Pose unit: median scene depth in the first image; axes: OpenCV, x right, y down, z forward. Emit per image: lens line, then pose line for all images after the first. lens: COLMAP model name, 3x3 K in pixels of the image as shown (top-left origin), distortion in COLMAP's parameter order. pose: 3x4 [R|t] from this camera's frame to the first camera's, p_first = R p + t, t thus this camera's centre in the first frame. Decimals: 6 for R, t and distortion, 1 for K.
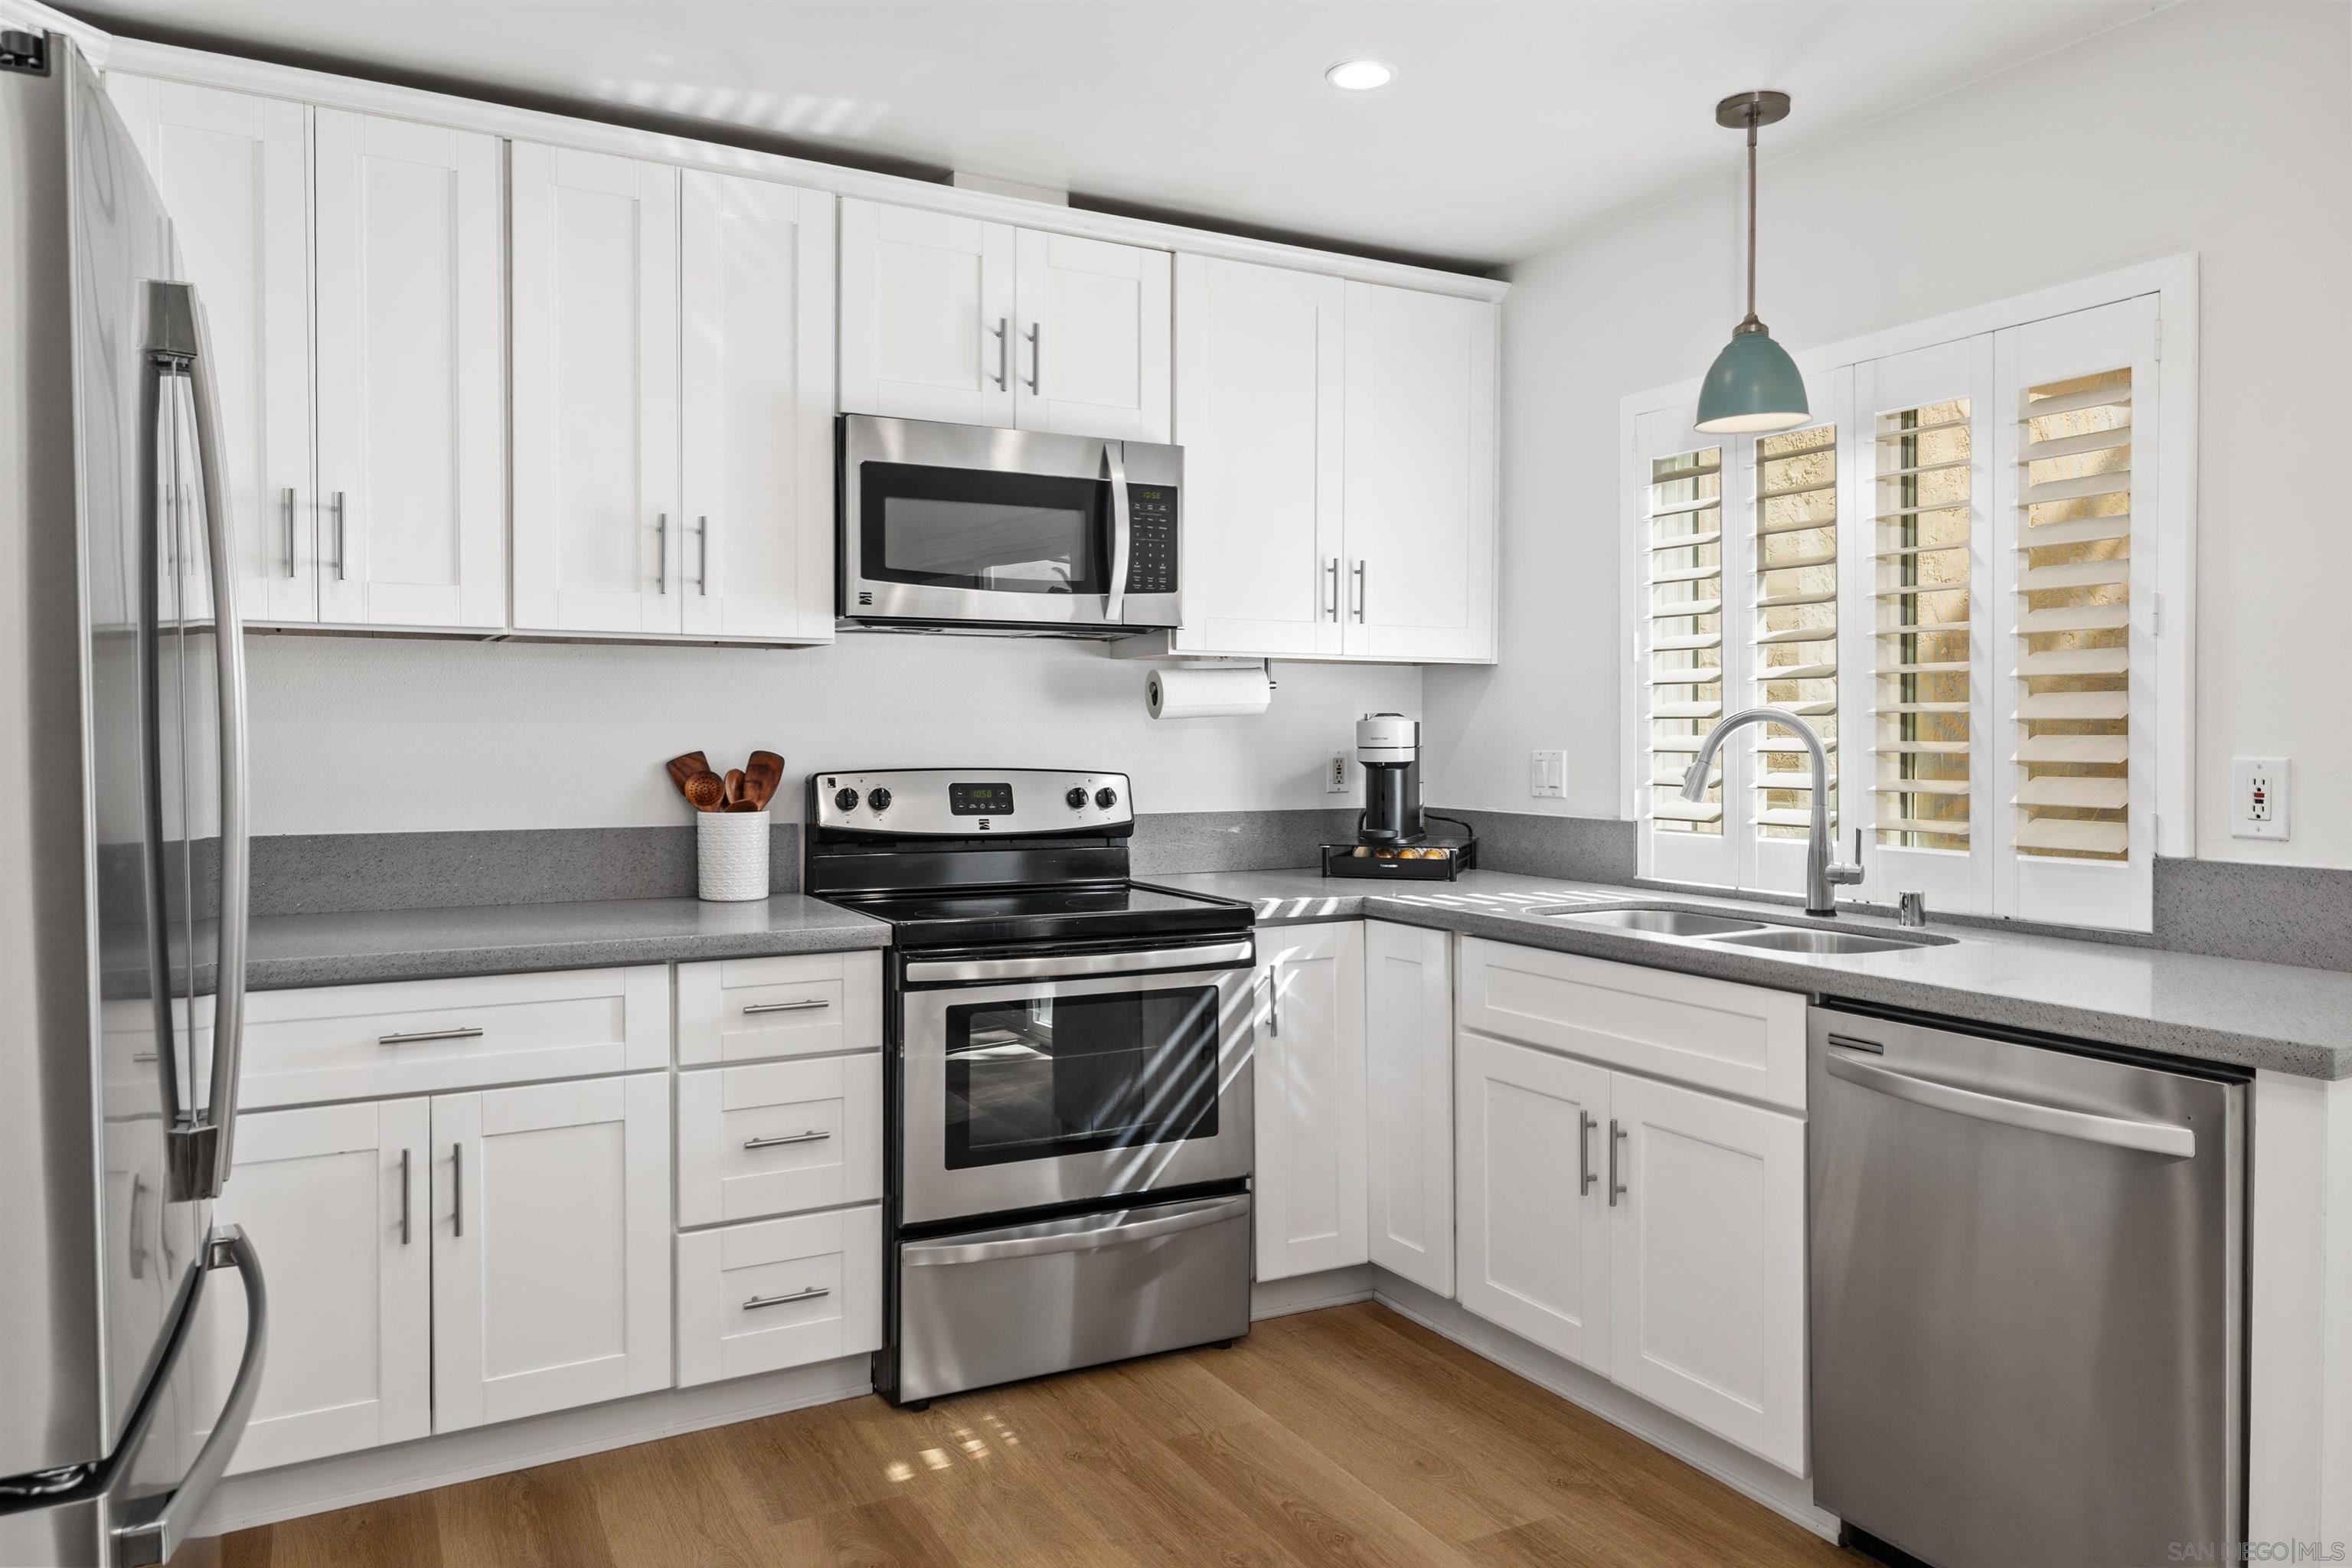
lens RADIAL K [[1539.0, 0, 1167.8], [0, 1539.0, 770.4], [0, 0, 1]] dist [-0.004566, 0.001076]
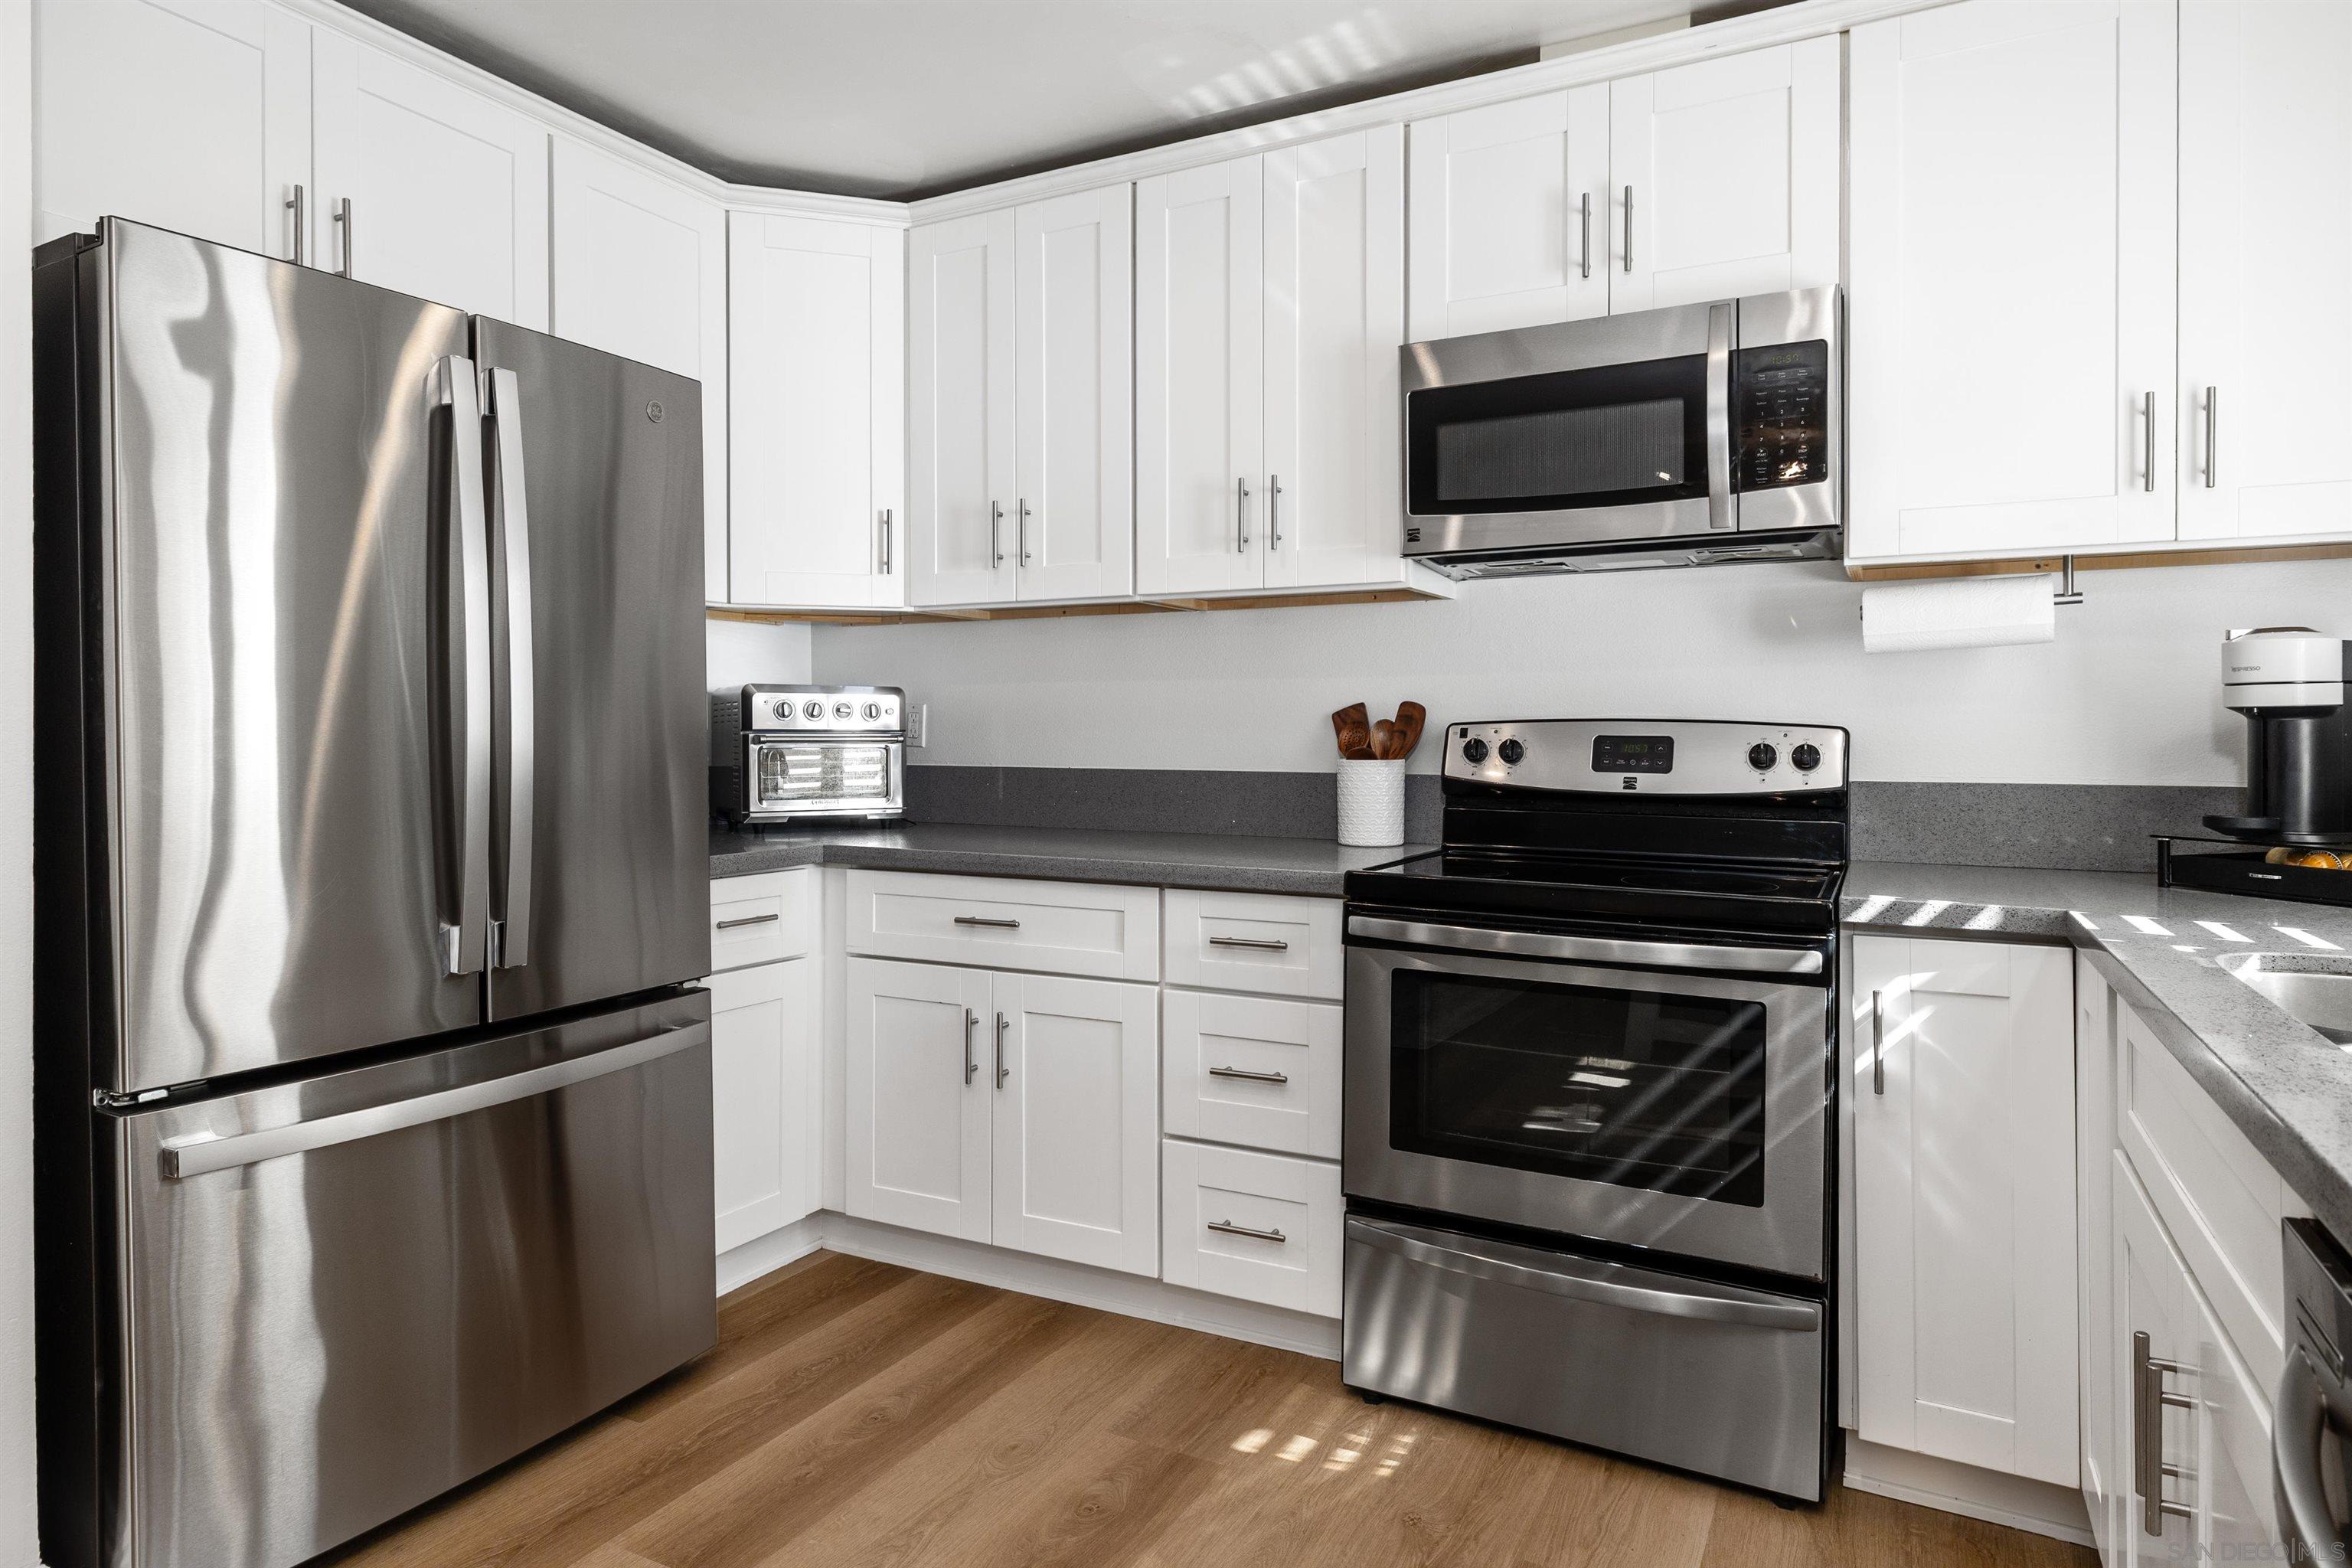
lens RADIAL K [[1336.3, 0, 1185.8], [0, 1336.3, 747.2], [0, 0, 1]] dist [0.006583, -0.001089]
pose [[0.573031, 0.008059, -0.819494, 0.380554], [-0.019334, 0.999806, -0.003687, 0.024051], [0.819306, 0.017957, 0.573076, 0.386930]]
